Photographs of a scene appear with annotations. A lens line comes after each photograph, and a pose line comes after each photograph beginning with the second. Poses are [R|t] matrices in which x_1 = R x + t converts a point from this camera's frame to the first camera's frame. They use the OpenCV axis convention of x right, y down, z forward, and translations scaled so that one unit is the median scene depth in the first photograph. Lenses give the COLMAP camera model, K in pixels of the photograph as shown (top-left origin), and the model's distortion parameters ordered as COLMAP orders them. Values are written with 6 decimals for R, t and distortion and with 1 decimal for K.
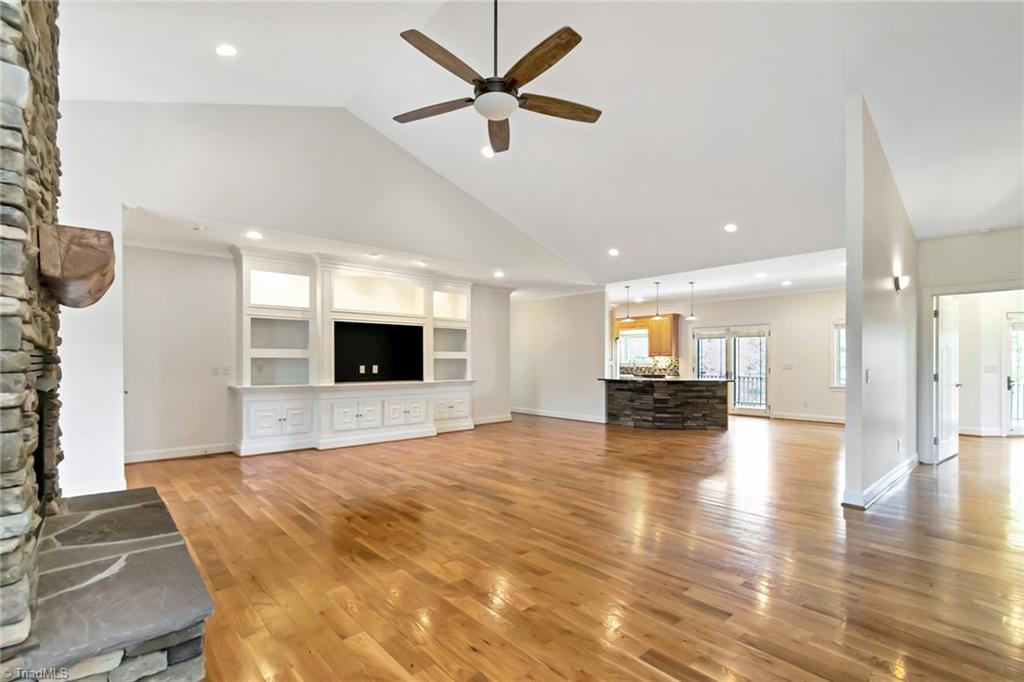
lens RADIAL K [[471.2, 0, 526.0], [0, 471.2, 361.9], [0, 0, 1]] dist [0.004654, -0.001863]
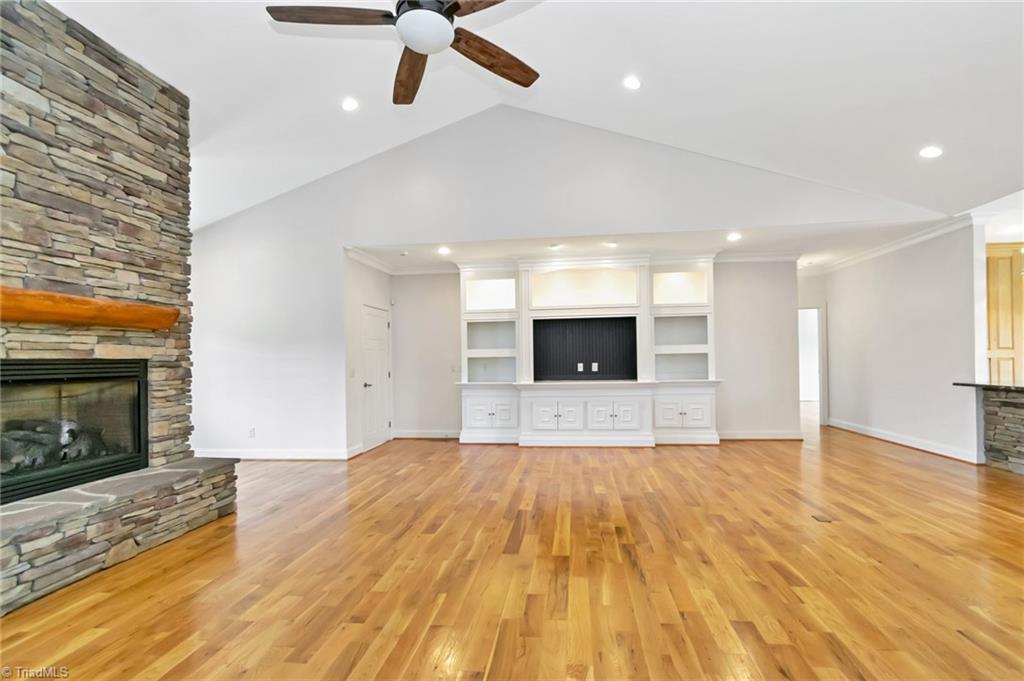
lens RADIAL K [[471.2, 0, 520.0], [0, 471.2, 358.4], [0, 0, 1]] dist [0.004654, -0.001863]
pose [[0.649893, -0.014604, -0.759886, 0.305511], [0.017609, 0.999836, -0.004156, -0.000042], [0.759822, -0.010680, 0.650044, 0.299930]]
